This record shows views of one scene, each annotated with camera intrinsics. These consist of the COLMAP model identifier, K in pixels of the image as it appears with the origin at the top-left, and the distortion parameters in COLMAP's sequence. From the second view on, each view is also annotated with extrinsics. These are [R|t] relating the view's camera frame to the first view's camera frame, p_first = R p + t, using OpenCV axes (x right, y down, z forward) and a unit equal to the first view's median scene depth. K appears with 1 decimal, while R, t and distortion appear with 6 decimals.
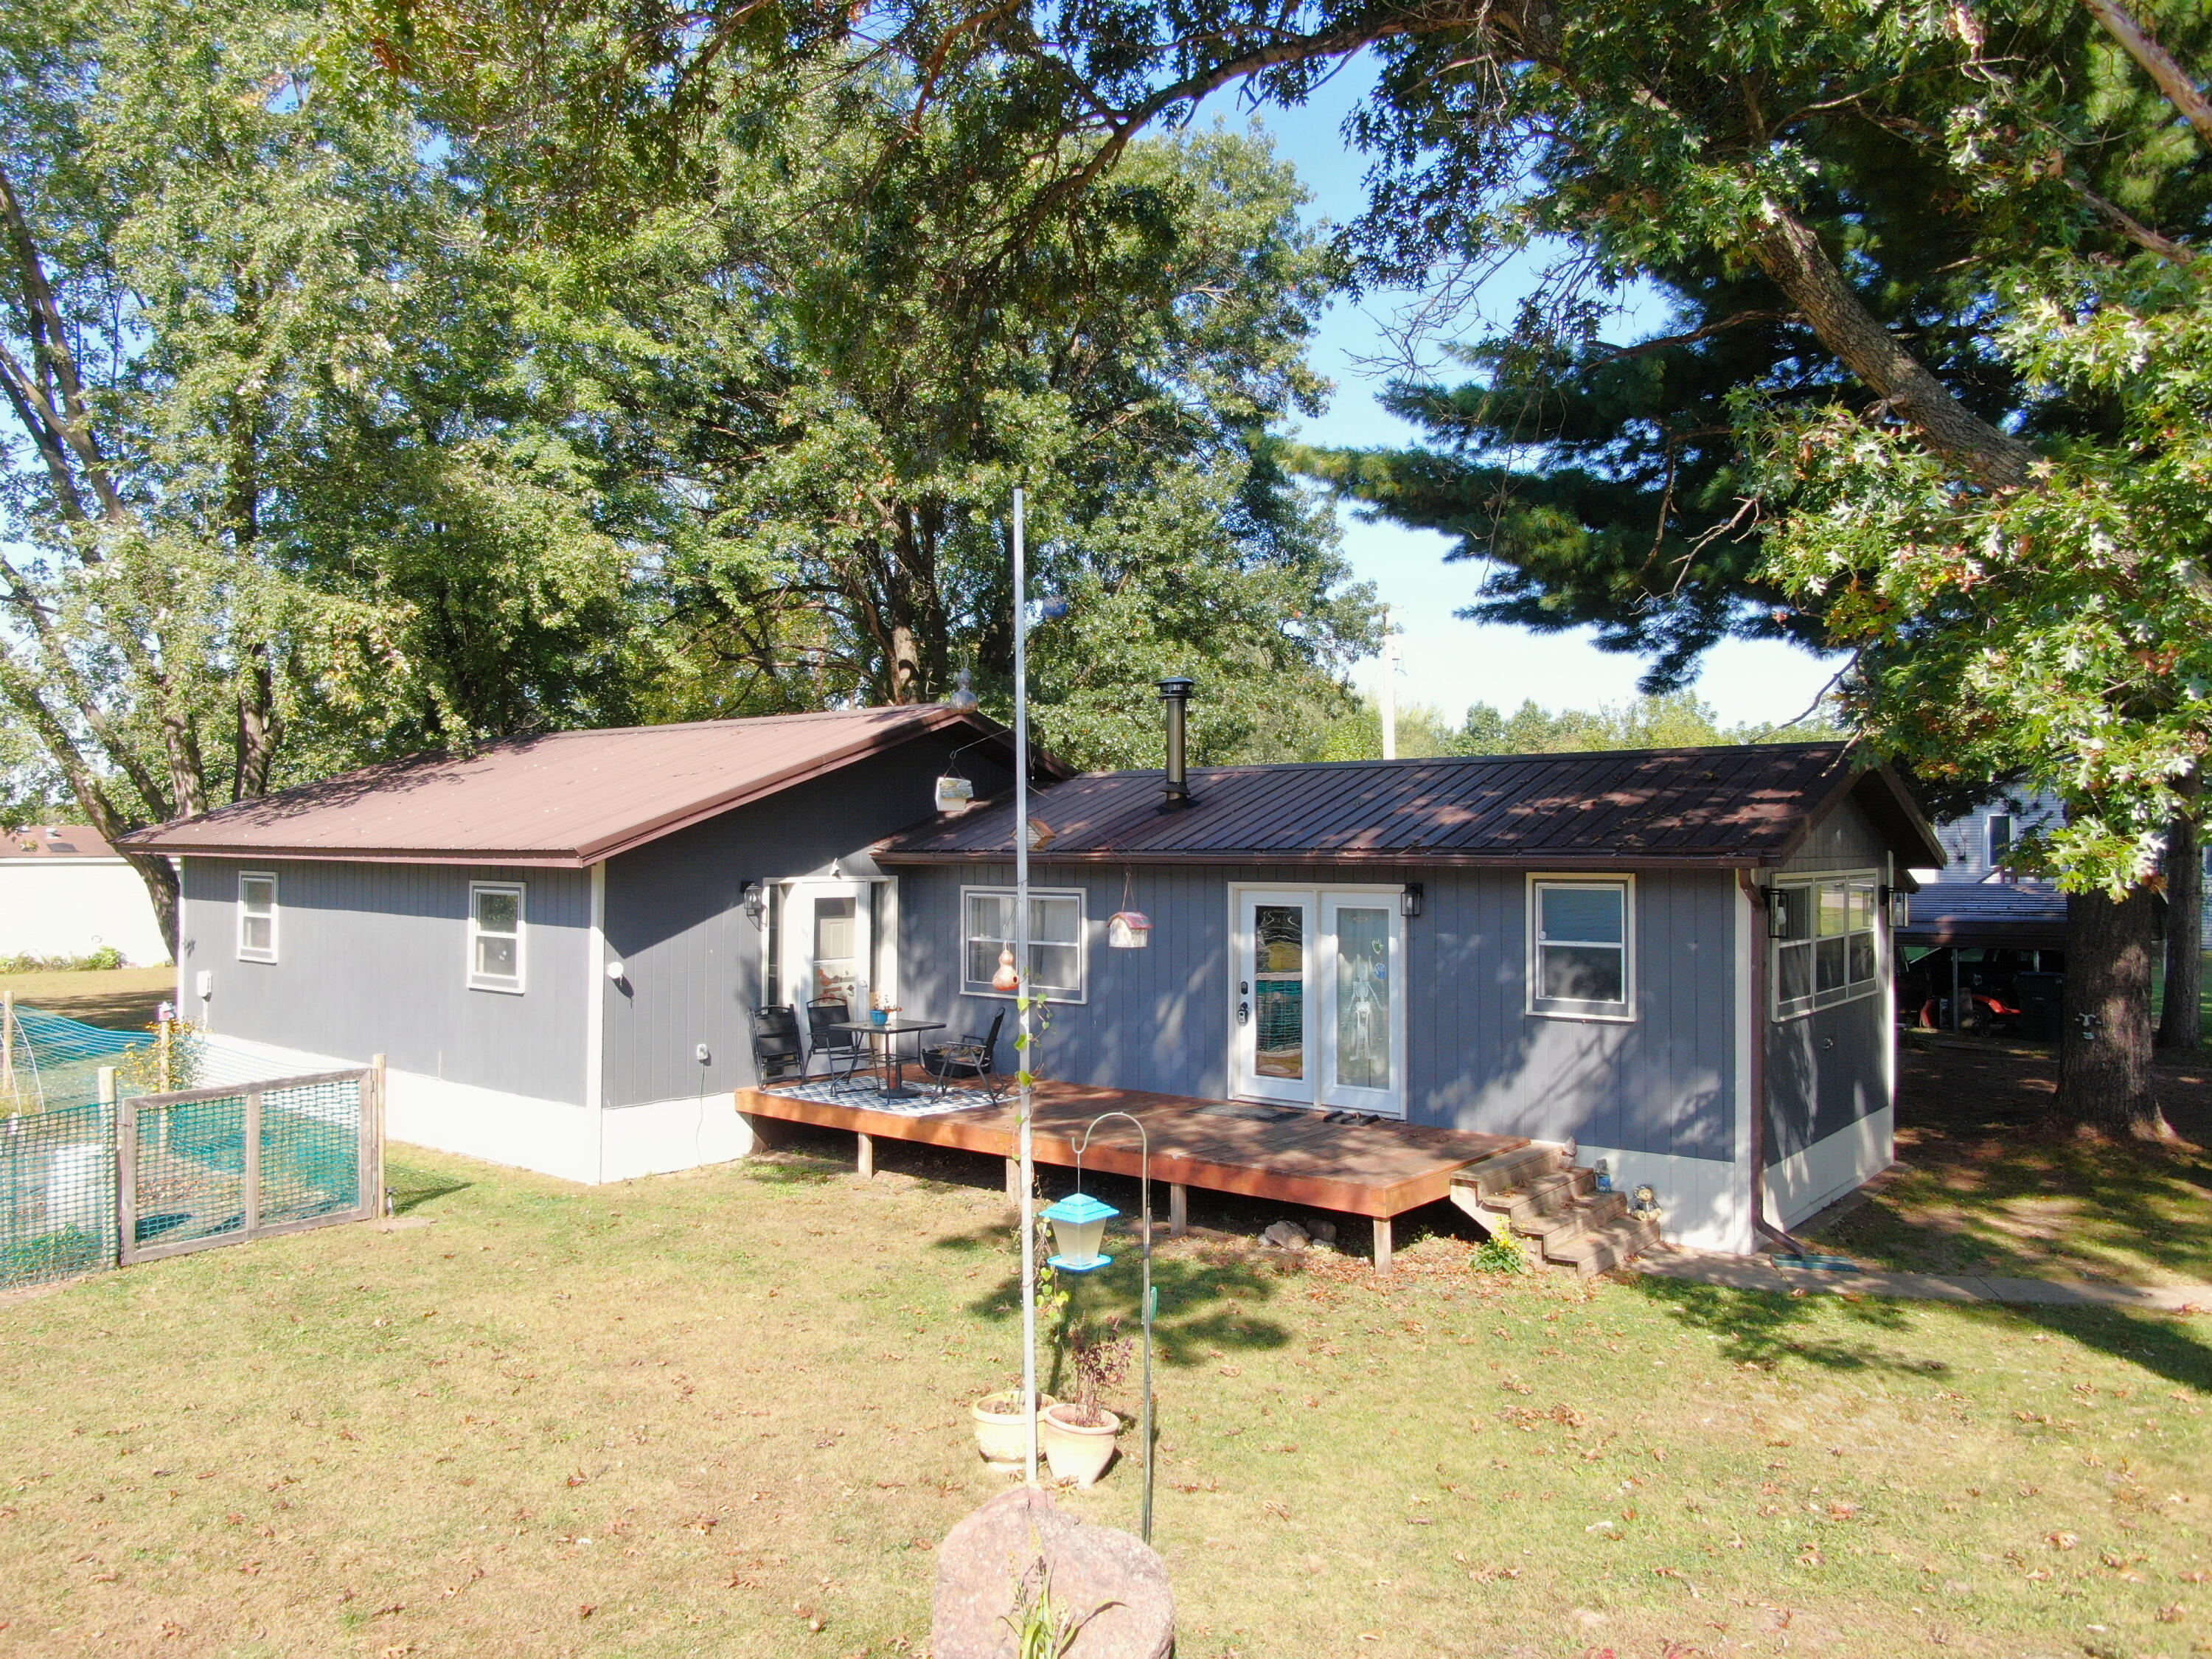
lens RADIAL K [[1597.2, 0, 1105.7], [0, 1597.2, 839.4], [0, 0, 1]] dist [-0.016664, 0.005027]
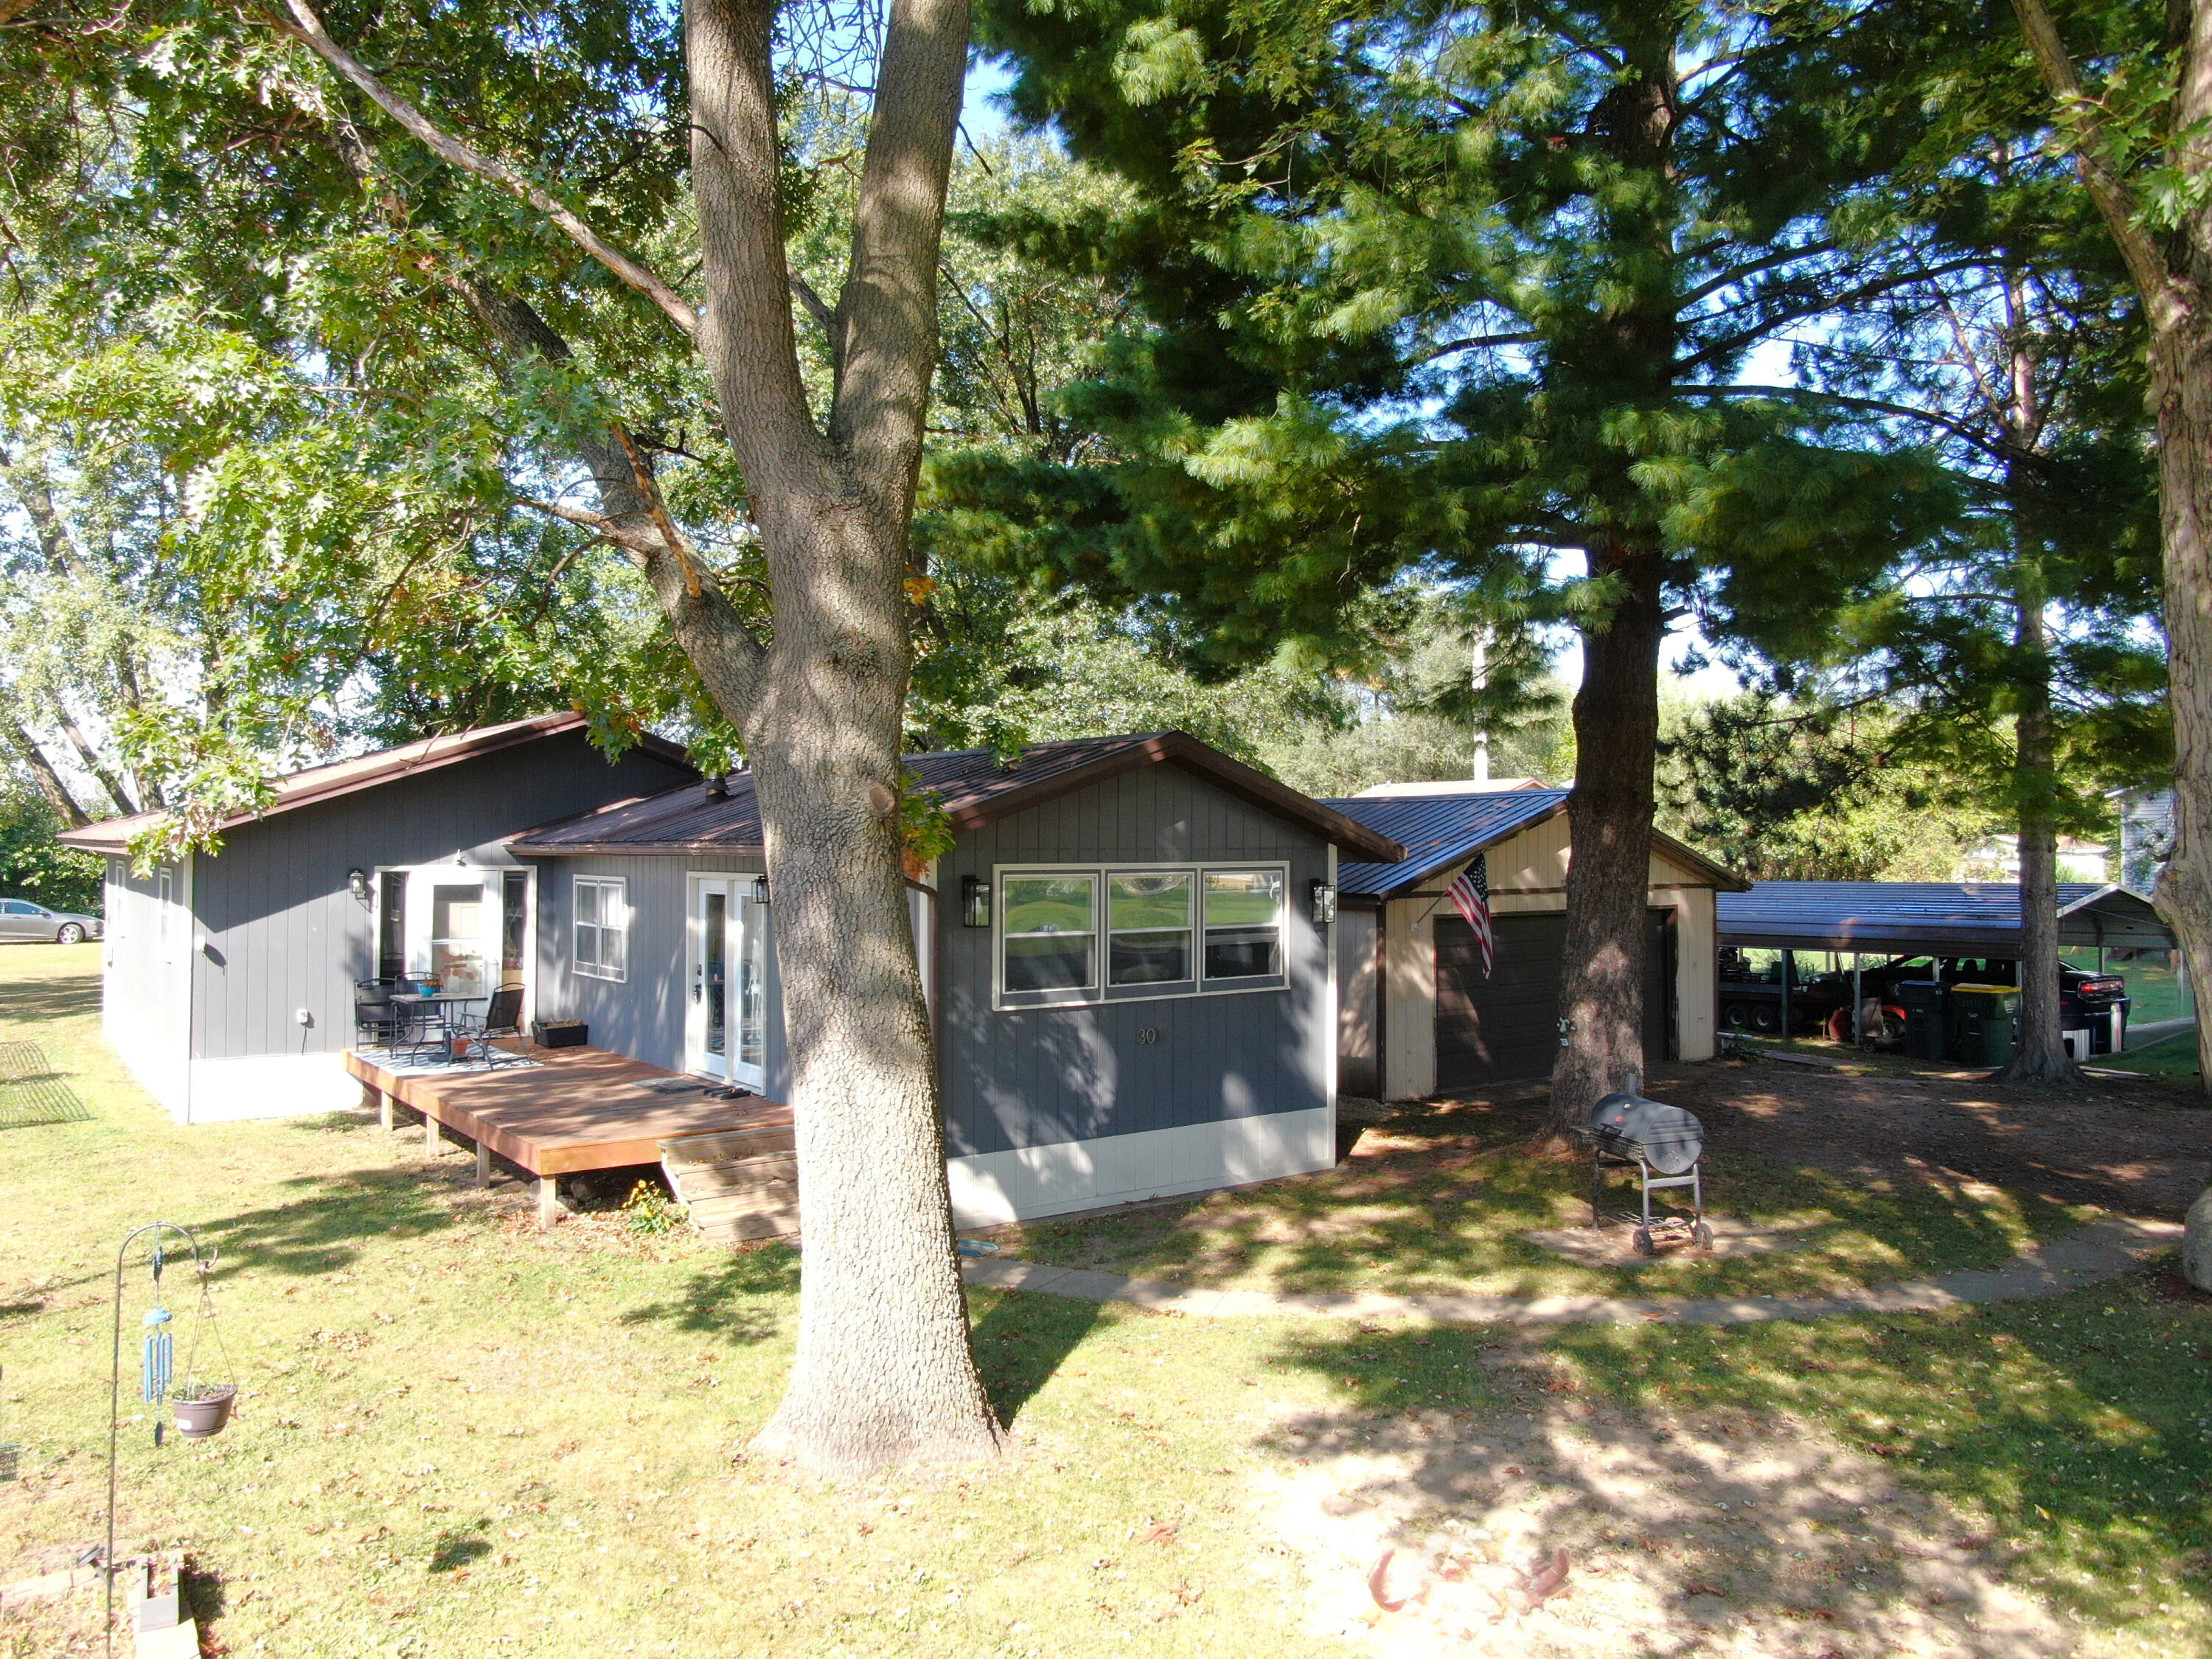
lens RADIAL K [[1597.2, 0, 1106.2], [0, 1597.2, 826.0], [0, 0, 1]] dist [-0.016664, 0.005027]
pose [[0.964495, -0.002550, -0.264088, 0.612065], [0.000709, 0.999975, -0.007066, 0.003852], [0.264099, 0.006628, 0.964473, 0.031549]]
